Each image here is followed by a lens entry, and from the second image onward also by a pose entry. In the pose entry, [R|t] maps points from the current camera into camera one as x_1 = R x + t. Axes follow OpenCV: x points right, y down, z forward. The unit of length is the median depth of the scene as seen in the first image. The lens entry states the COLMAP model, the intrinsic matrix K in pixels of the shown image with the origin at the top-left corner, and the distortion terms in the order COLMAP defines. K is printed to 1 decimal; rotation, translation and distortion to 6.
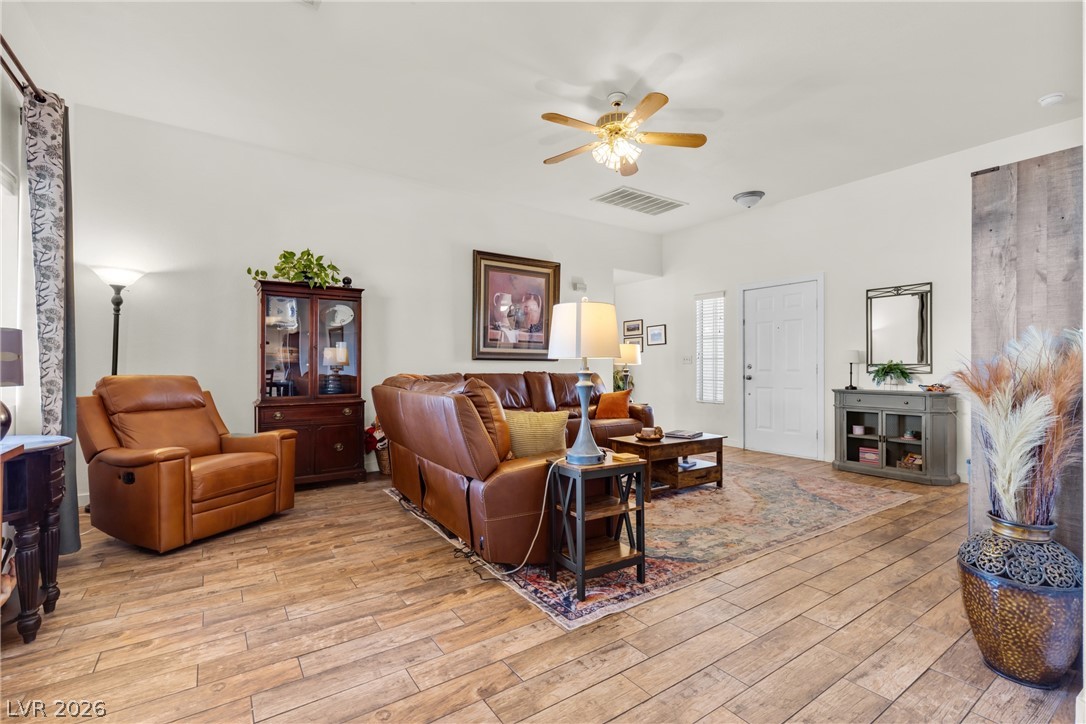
lens RADIAL K [[486.4, 0, 552.6], [0, 486.4, 366.5], [0, 0, 1]] dist [0.008813, -0.002119]
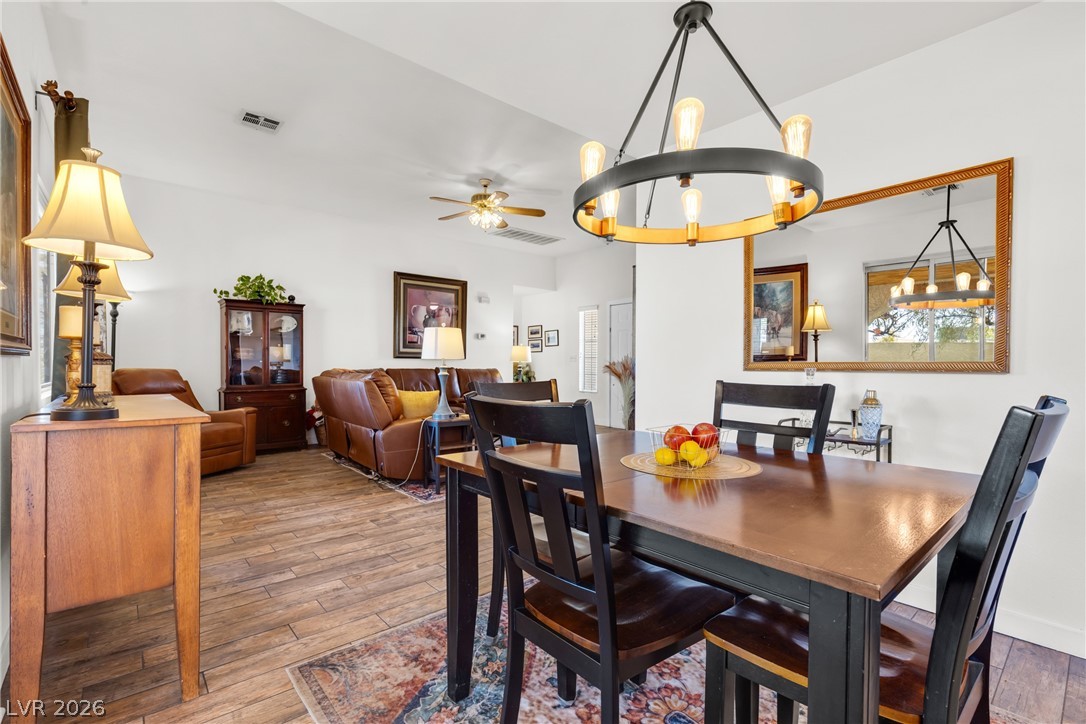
lens RADIAL K [[486.4, 0, 551.4], [0, 486.4, 371.4], [0, 0, 1]] dist [0.008813, -0.002119]
pose [[0.994109, 0.001236, 0.108378, 0.167732], [-0.003021, 0.999863, 0.016305, -0.000943], [-0.108343, -0.016536, 0.993976, -0.487898]]
